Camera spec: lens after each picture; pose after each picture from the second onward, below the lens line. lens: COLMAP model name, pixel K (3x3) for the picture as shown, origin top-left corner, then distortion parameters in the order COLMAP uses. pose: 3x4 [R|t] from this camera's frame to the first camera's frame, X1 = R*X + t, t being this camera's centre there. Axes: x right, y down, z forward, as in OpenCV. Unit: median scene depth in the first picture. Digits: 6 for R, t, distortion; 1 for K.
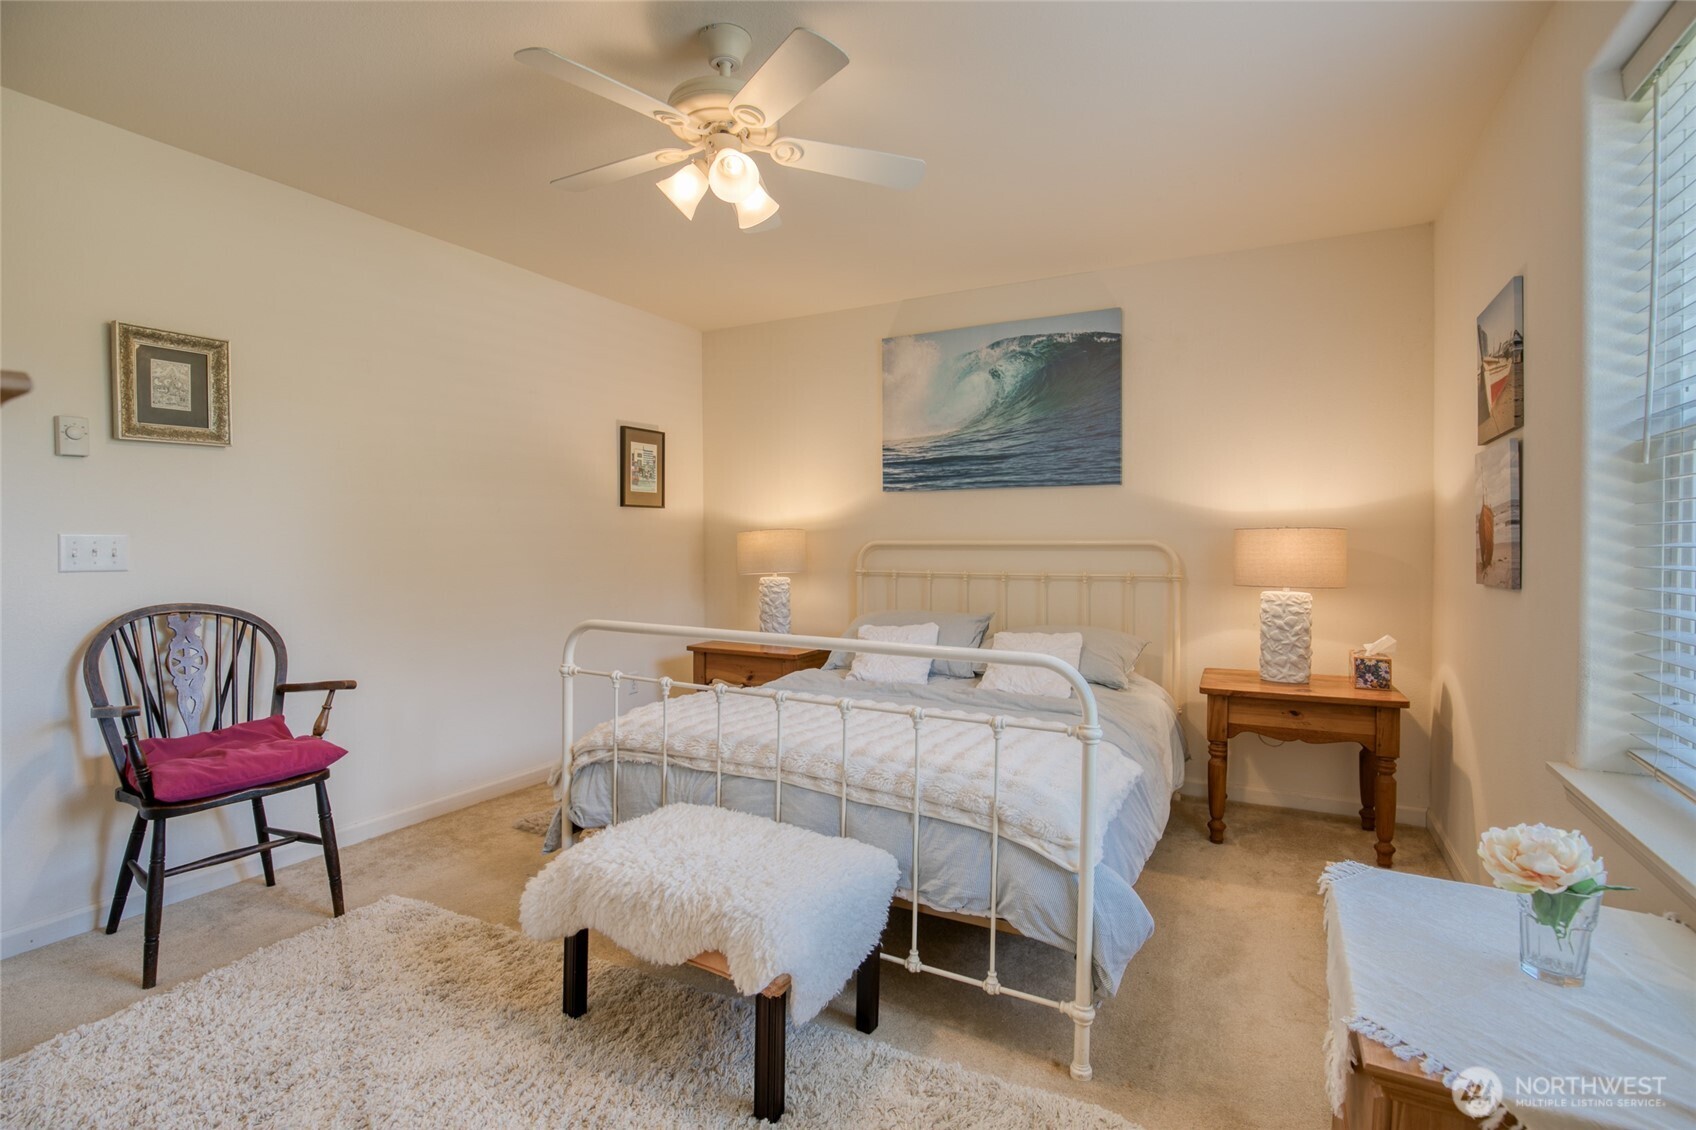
lens RADIAL K [[792.1, 0, 851.5], [0, 792.1, 553.9], [0, 0, 1]] dist [-0.034972, 0.006213]
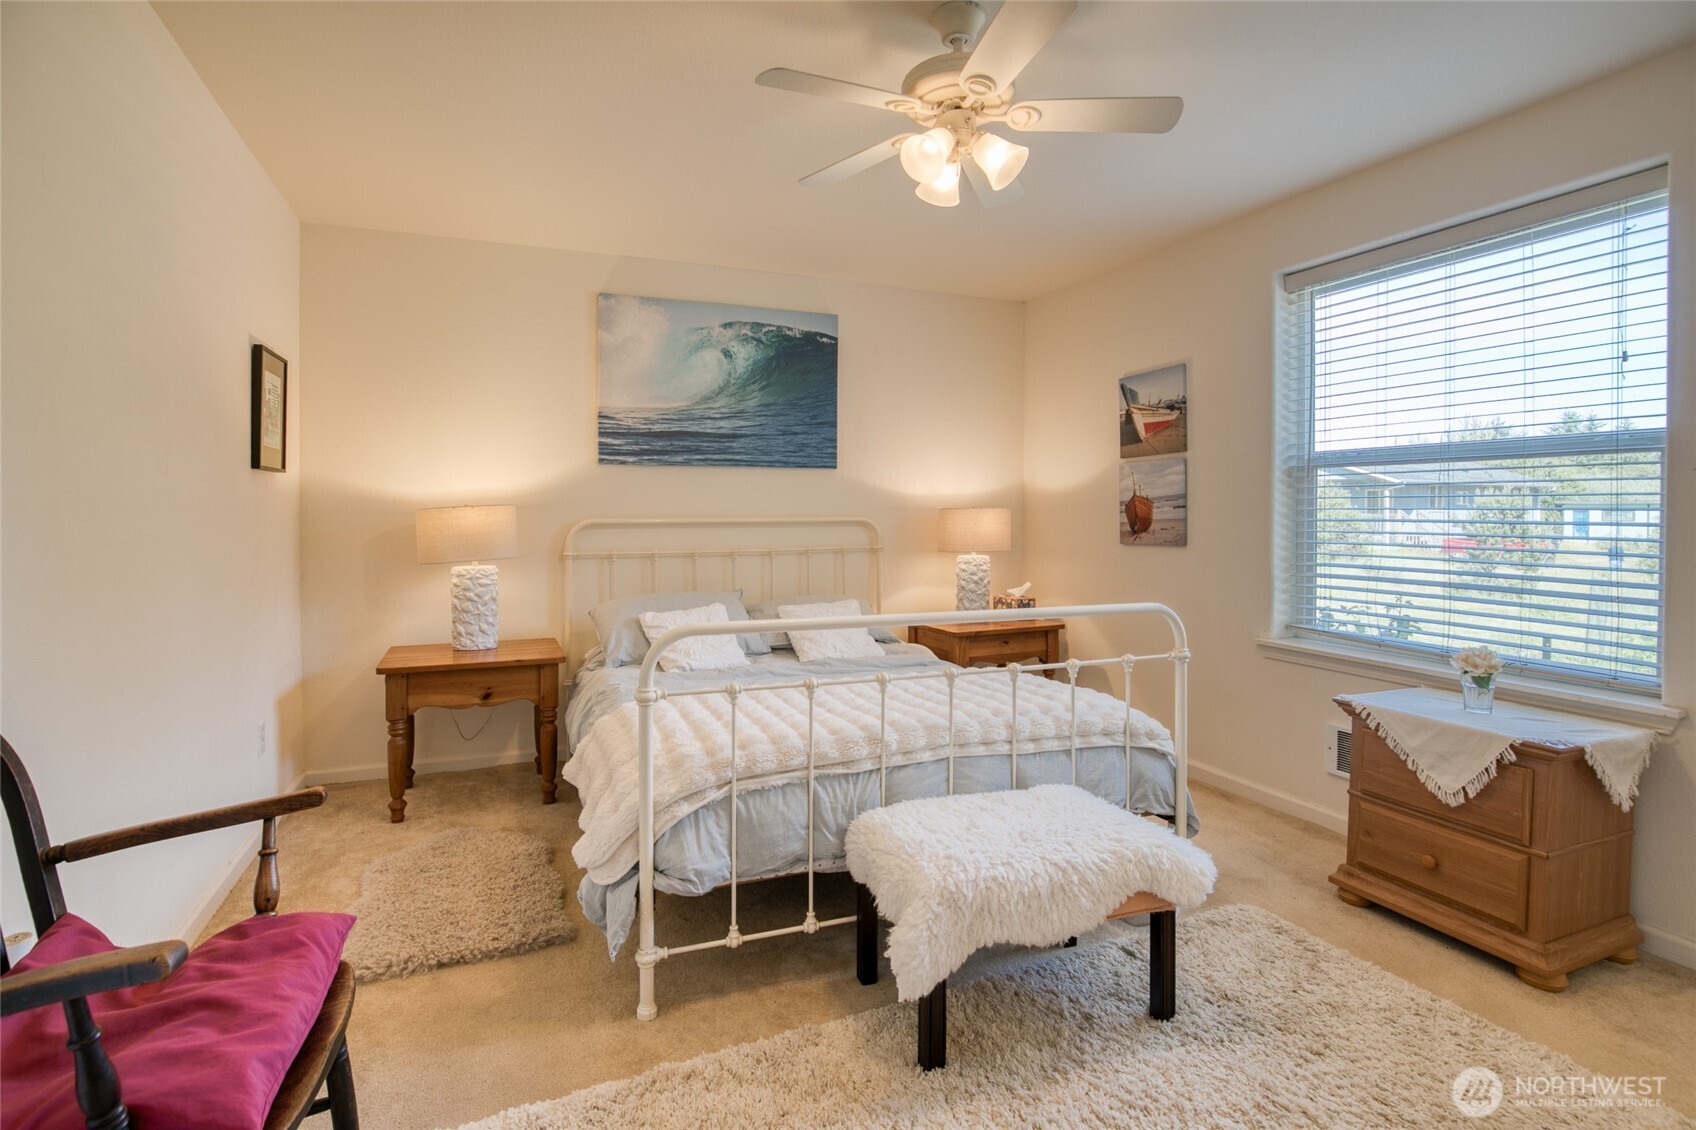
lens RADIAL K [[792.1, 0, 848.6], [0, 792.1, 522.1], [0, 0, 1]] dist [-0.034972, 0.006213]
pose [[0.641979, -0.008794, 0.766672, -0.506359], [0.015261, 0.999883, -0.001309, -0.008344], [-0.766570, 0.012541, 0.642038, 0.236020]]
